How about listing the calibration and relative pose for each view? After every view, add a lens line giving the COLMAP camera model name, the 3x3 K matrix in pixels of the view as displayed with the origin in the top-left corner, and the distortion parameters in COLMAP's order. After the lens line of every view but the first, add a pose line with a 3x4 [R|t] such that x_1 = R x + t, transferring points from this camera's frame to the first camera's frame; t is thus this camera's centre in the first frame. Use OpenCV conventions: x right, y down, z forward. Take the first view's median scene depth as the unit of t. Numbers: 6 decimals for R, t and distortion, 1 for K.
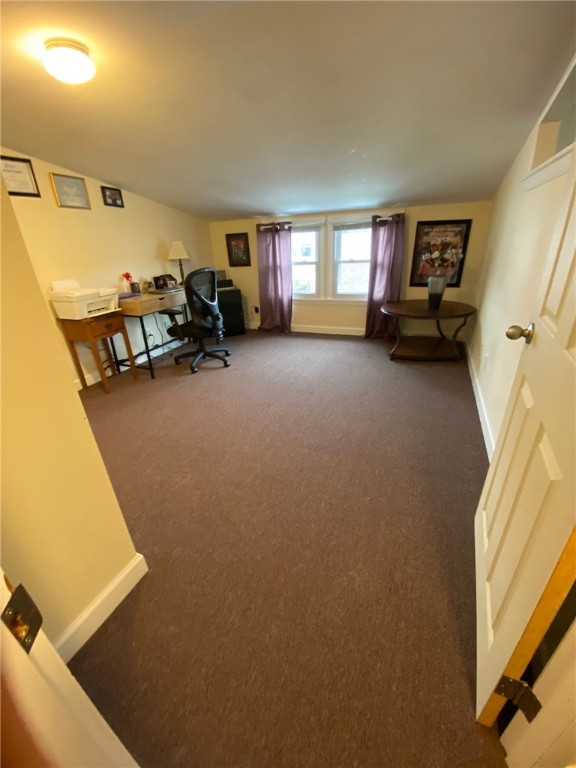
lens RADIAL K [[320.5, 0, 287.0], [0, 320.5, 388.6], [0, 0, 1]] dist [0.021533, -0.020150]
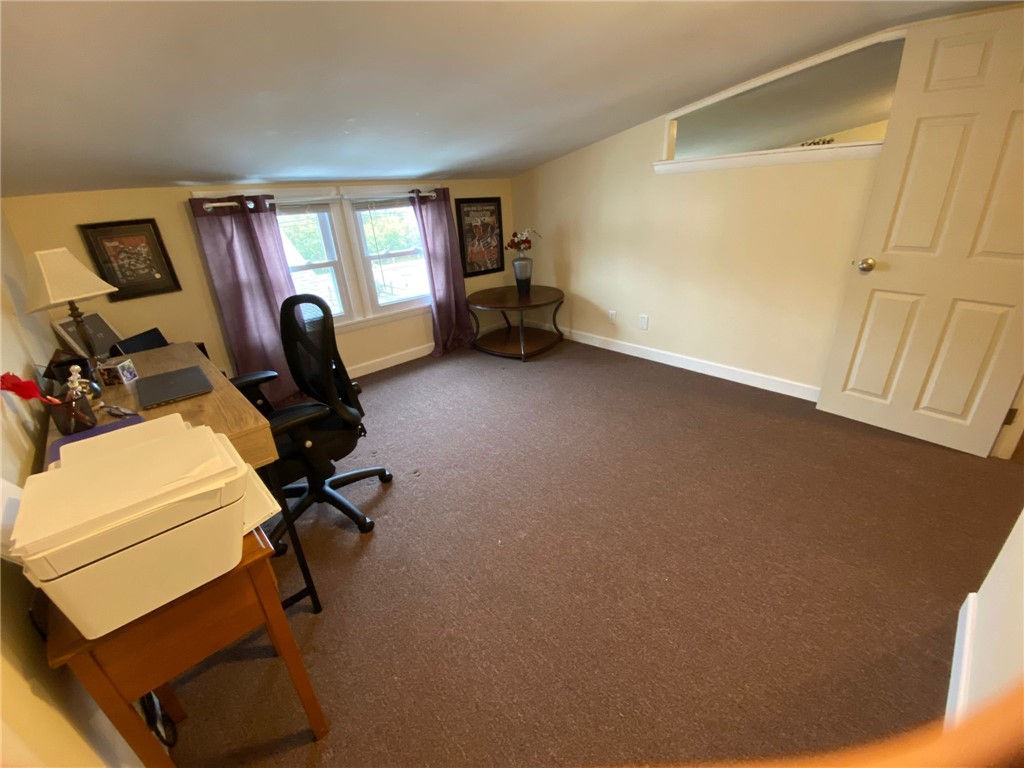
lens RADIAL K [[411.9, 0, 512.0], [0, 411.9, 384.0], [0, 0, 1]] dist [0.046781, -0.042461]
pose [[0.425121, -0.352957, 0.833483, -0.520192], [0.414754, 0.894436, 0.167223, -0.201078], [-0.804519, 0.274600, 0.526634, 0.427727]]
